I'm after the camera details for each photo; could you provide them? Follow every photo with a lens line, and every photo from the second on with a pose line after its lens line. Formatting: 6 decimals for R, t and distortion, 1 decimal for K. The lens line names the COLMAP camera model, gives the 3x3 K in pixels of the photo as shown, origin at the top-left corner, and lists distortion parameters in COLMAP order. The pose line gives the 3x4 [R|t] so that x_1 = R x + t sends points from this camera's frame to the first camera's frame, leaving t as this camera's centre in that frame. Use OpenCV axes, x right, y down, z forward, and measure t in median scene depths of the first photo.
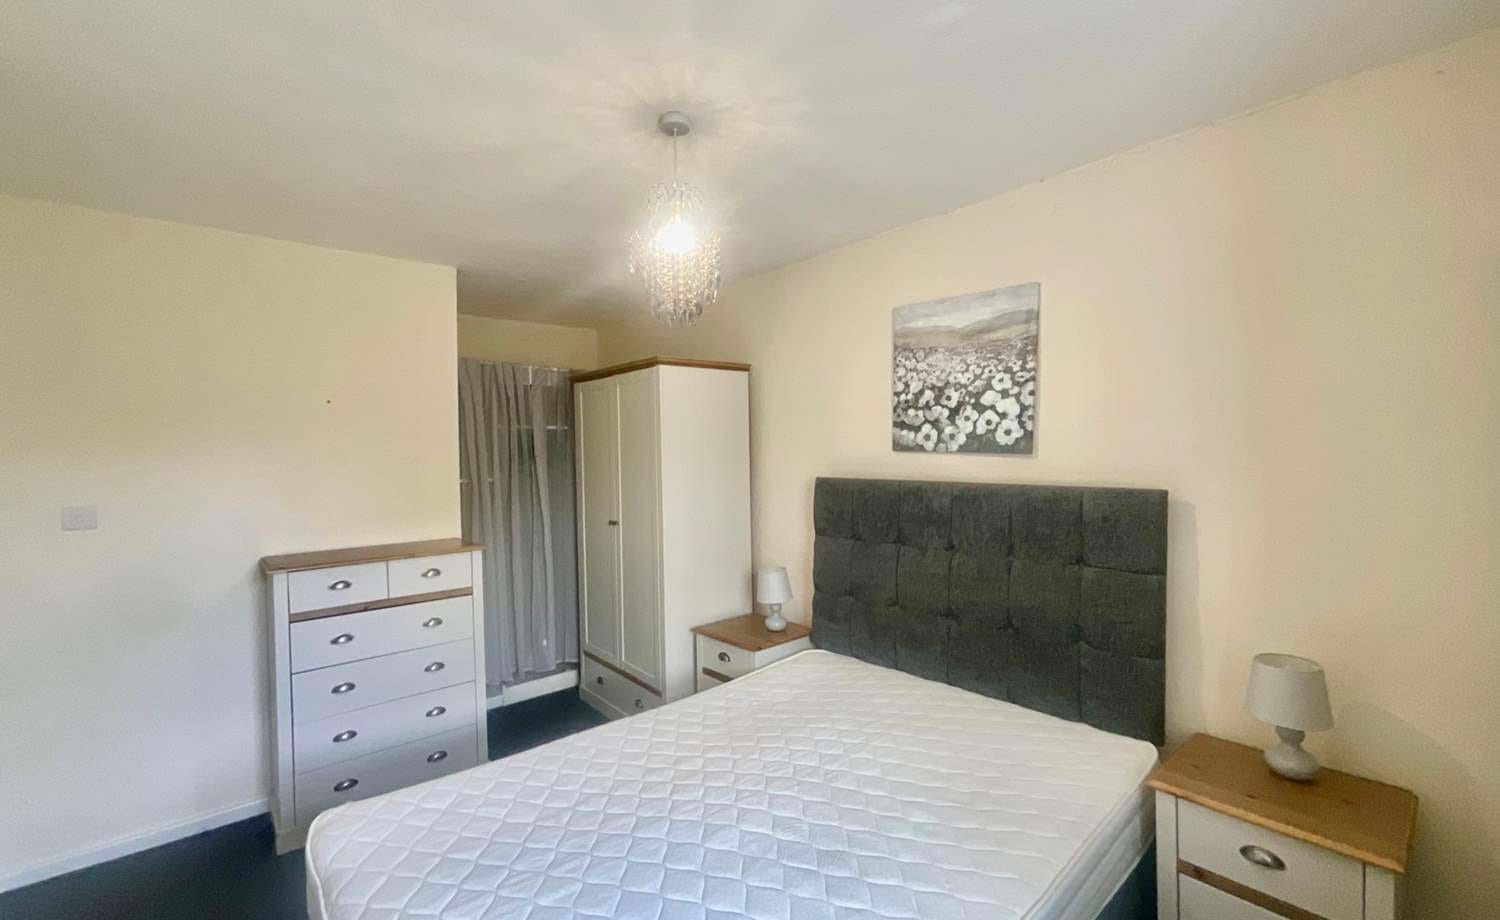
lens RADIAL K [[617.5, 0, 757.0], [0, 617.5, 459.6], [0, 0, 1]] dist [0.002777, 0.000426]
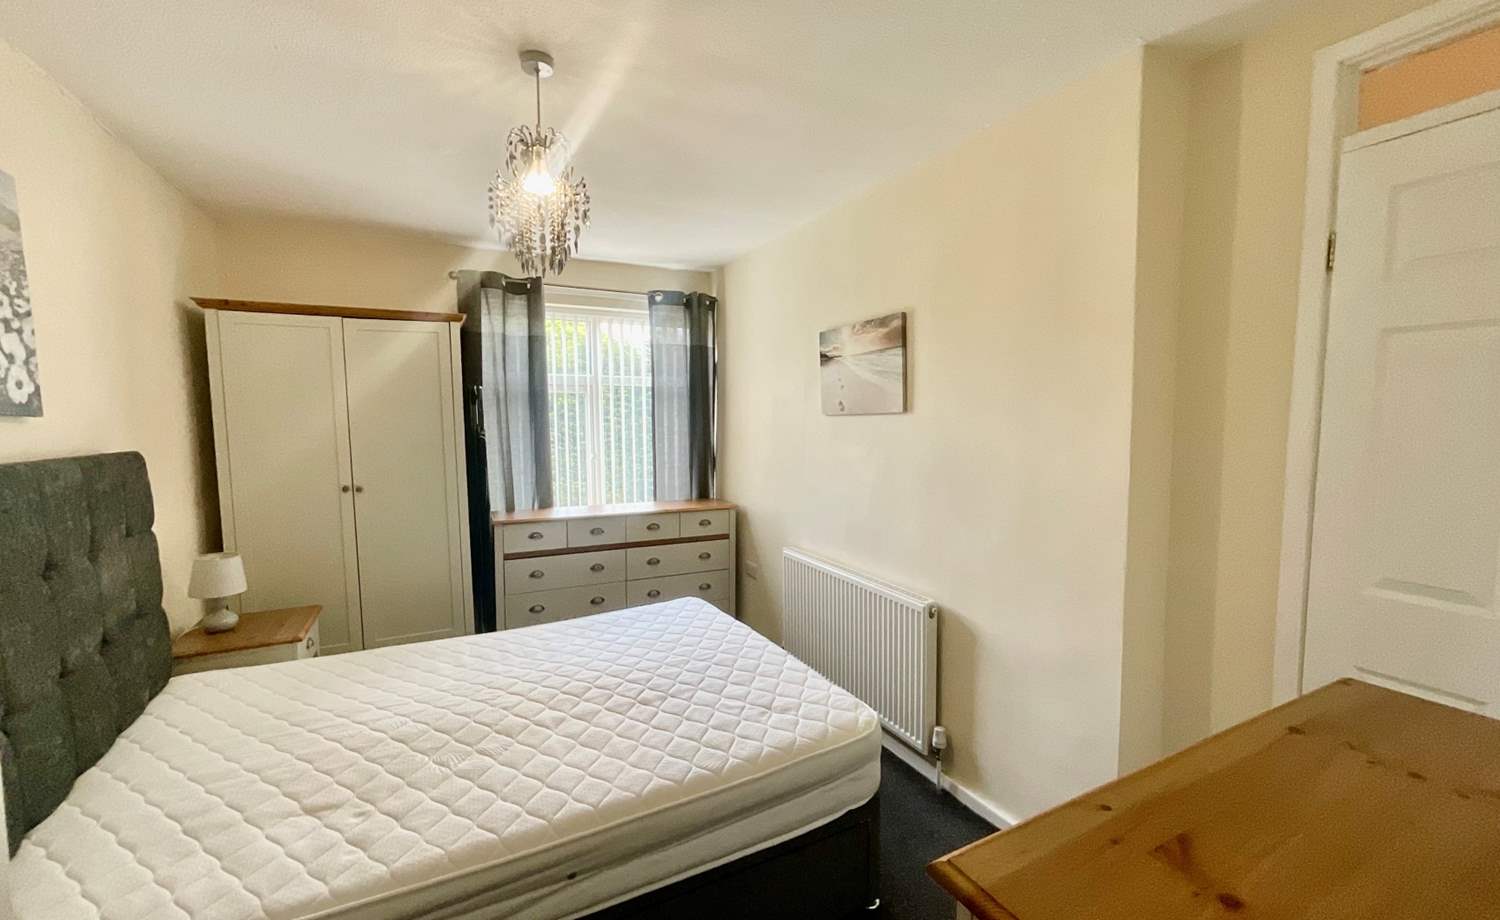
lens RADIAL K [[617.5, 0, 757.0], [0, 617.5, 459.6], [0, 0, 1]] dist [0.002777, 0.000426]
pose [[-0.975737, -0.008934, 0.218762, -0.497800], [0.007379, 0.997258, 0.073637, -0.005901], [-0.218820, 0.073465, -0.972996, 1.393632]]
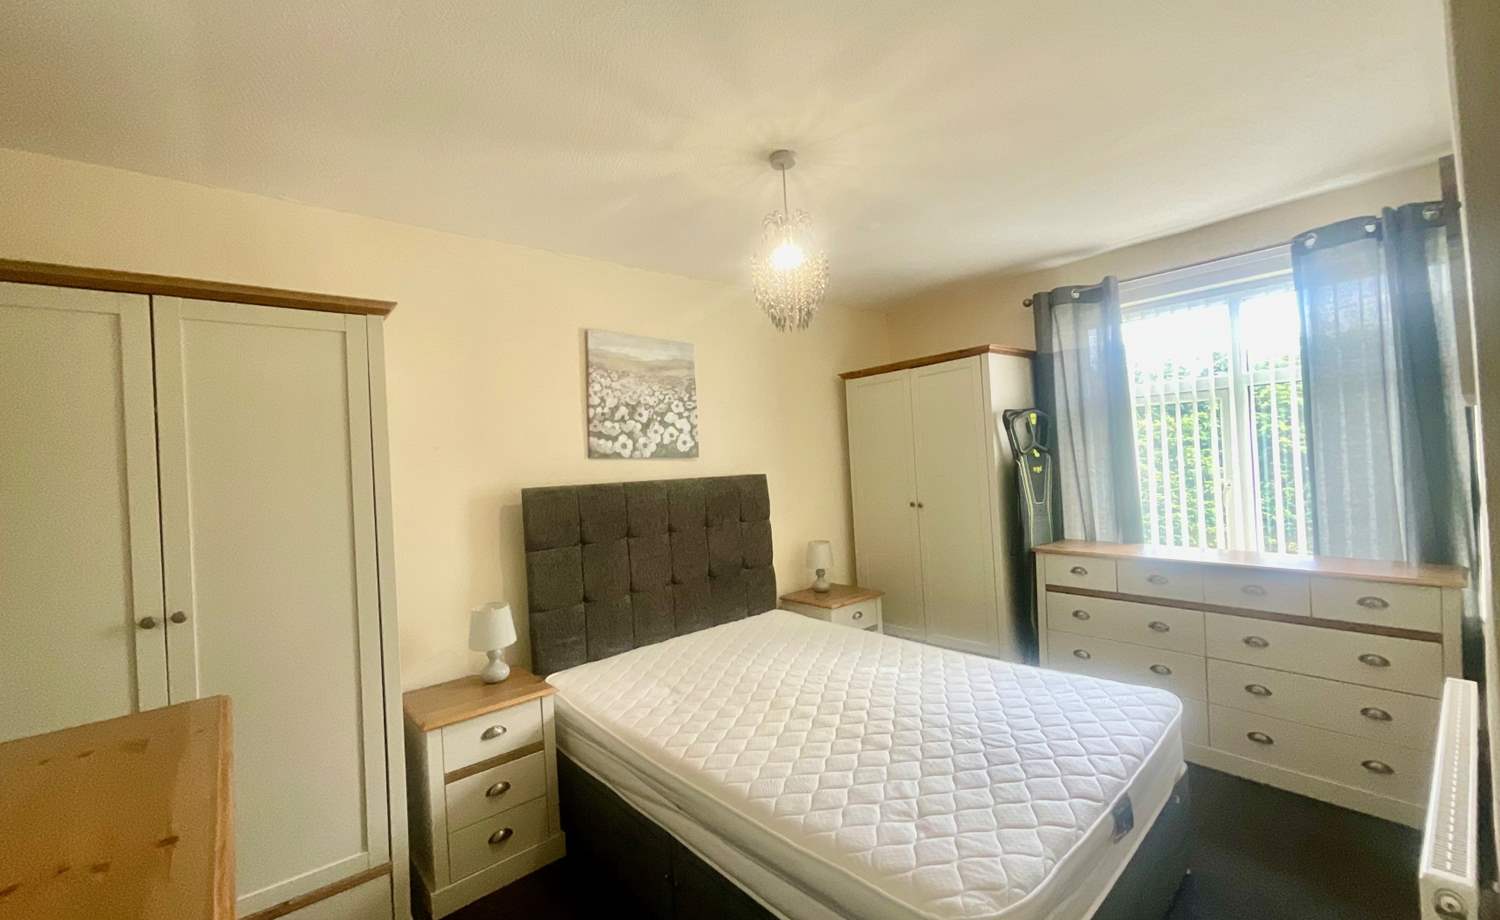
lens RADIAL K [[617.5, 0, 757.0], [0, 617.5, 459.6], [0, 0, 1]] dist [0.002777, 0.000426]
pose [[-0.005372, 0.009026, 0.999945, -0.954189], [0.057204, 0.998325, -0.008704, 0.015470], [-0.998348, 0.057154, -0.005879, 0.788502]]
